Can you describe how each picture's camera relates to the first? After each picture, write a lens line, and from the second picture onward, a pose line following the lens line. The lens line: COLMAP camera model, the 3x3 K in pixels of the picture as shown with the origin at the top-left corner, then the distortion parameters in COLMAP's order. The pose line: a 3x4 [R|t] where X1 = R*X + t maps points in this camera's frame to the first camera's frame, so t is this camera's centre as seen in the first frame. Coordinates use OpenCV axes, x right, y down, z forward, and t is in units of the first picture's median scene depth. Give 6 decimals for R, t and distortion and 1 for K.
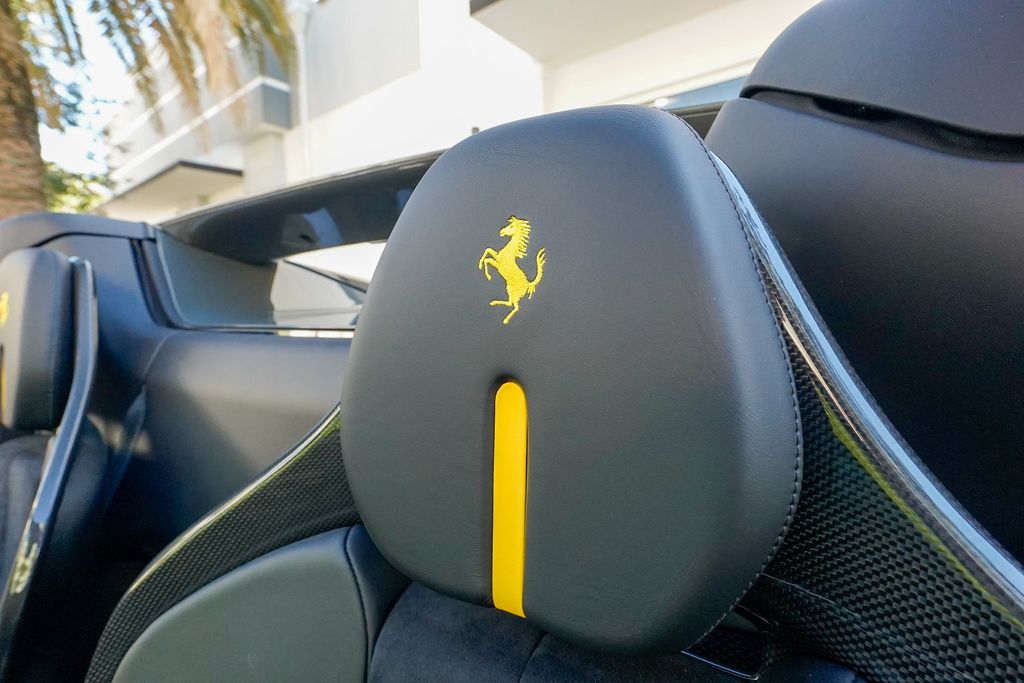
lens RADIAL K [[471.4, 0, 510.0], [0, 471.4, 346.6], [0, 0, 1]] dist [-0.023827, 0.013601]
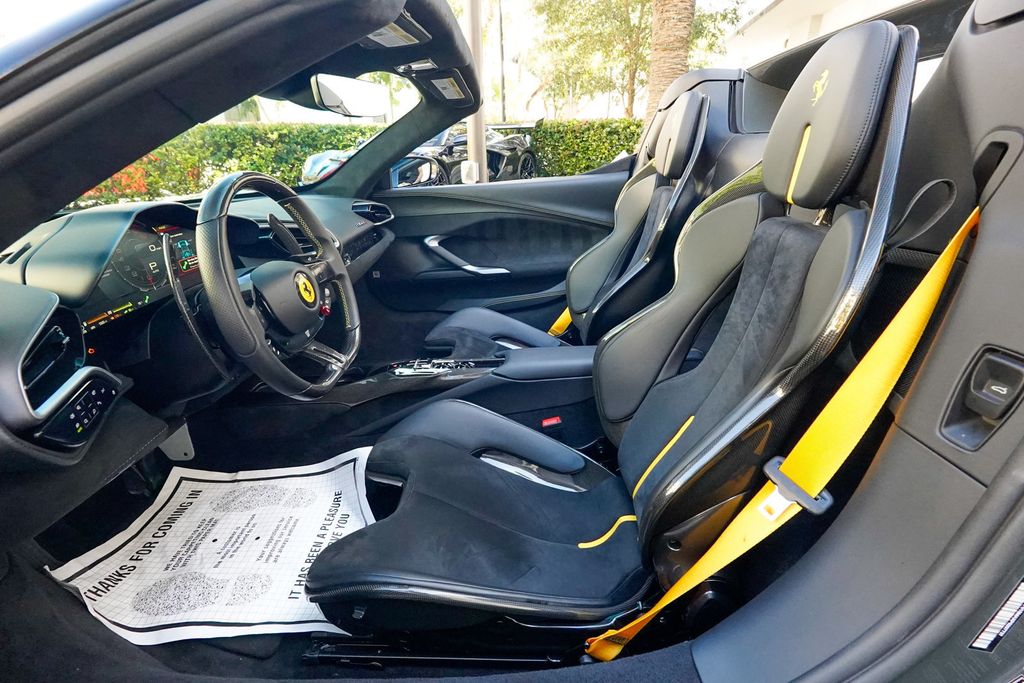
lens RADIAL K [[471.4, 0, 510.0], [0, 471.4, 346.6], [0, 0, 1]] dist [-0.023827, 0.013601]
pose [[0.474101, 0.364667, -0.801403, 0.629153], [-0.094651, 0.926032, 0.365384, 0.146872], [0.875368, -0.097375, 0.473549, -0.730803]]
